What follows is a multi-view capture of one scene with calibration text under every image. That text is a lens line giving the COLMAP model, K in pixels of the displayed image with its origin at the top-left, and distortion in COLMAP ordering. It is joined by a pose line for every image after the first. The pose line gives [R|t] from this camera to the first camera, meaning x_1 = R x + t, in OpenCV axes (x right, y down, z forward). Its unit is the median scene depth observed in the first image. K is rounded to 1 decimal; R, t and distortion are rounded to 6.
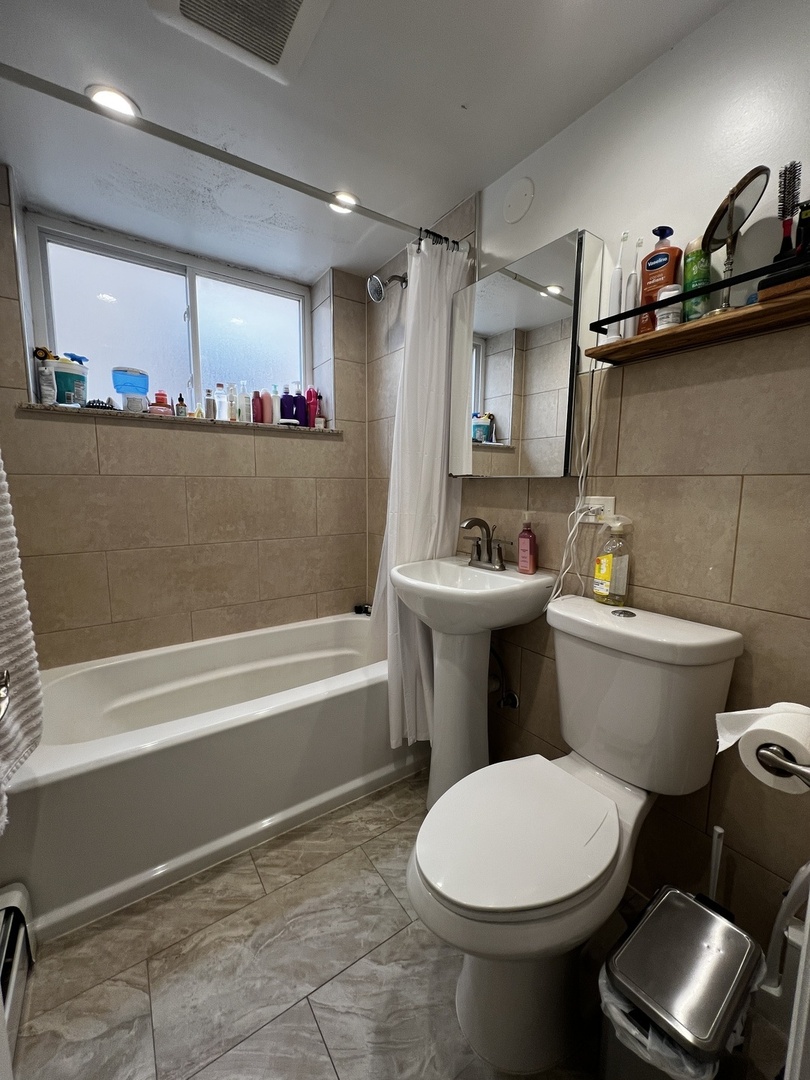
lens RADIAL K [[433.3, 0, 411.4], [0, 433.3, 539.3], [0, 0, 1]] dist [-0.003657, 0.000440]
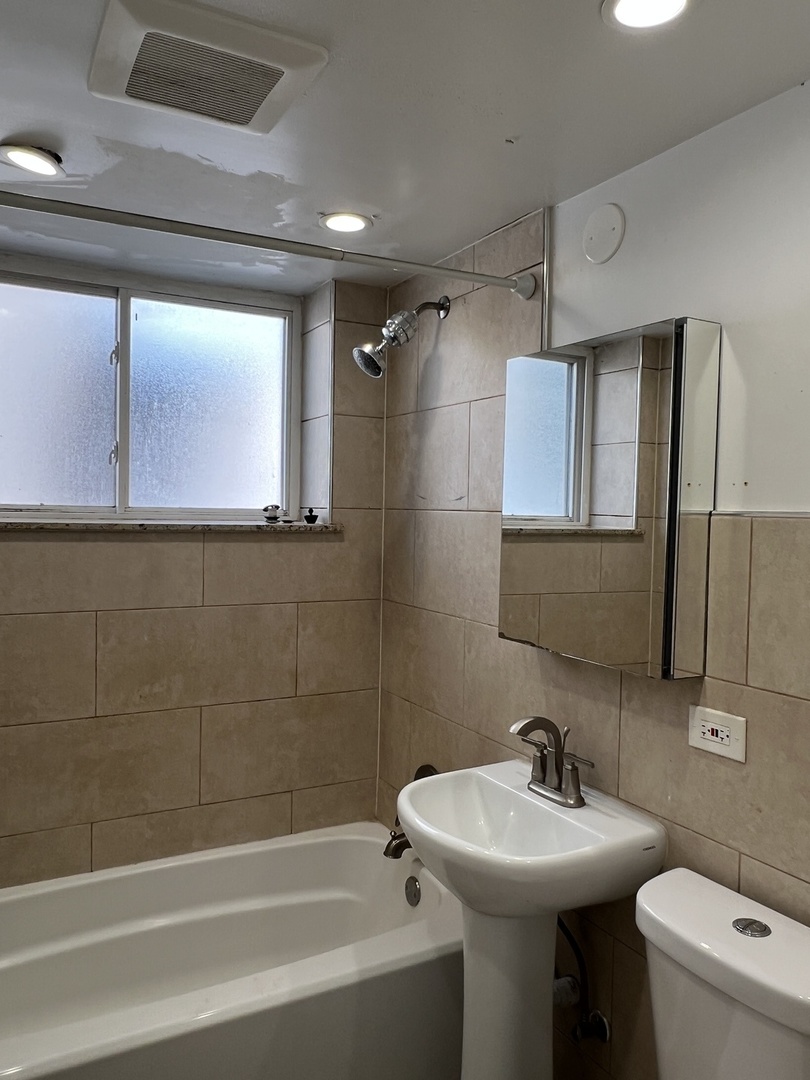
lens RADIAL K [[796.2, 0, 401.6], [0, 796.2, 538.4], [0, 0, 1]] dist [0.003950, -0.007902]
pose [[0.993220, 0.015700, -0.115184, 0.062716], [-0.027309, 0.994622, -0.099910, -0.136200], [0.112996, 0.102378, 0.988307, -0.130502]]
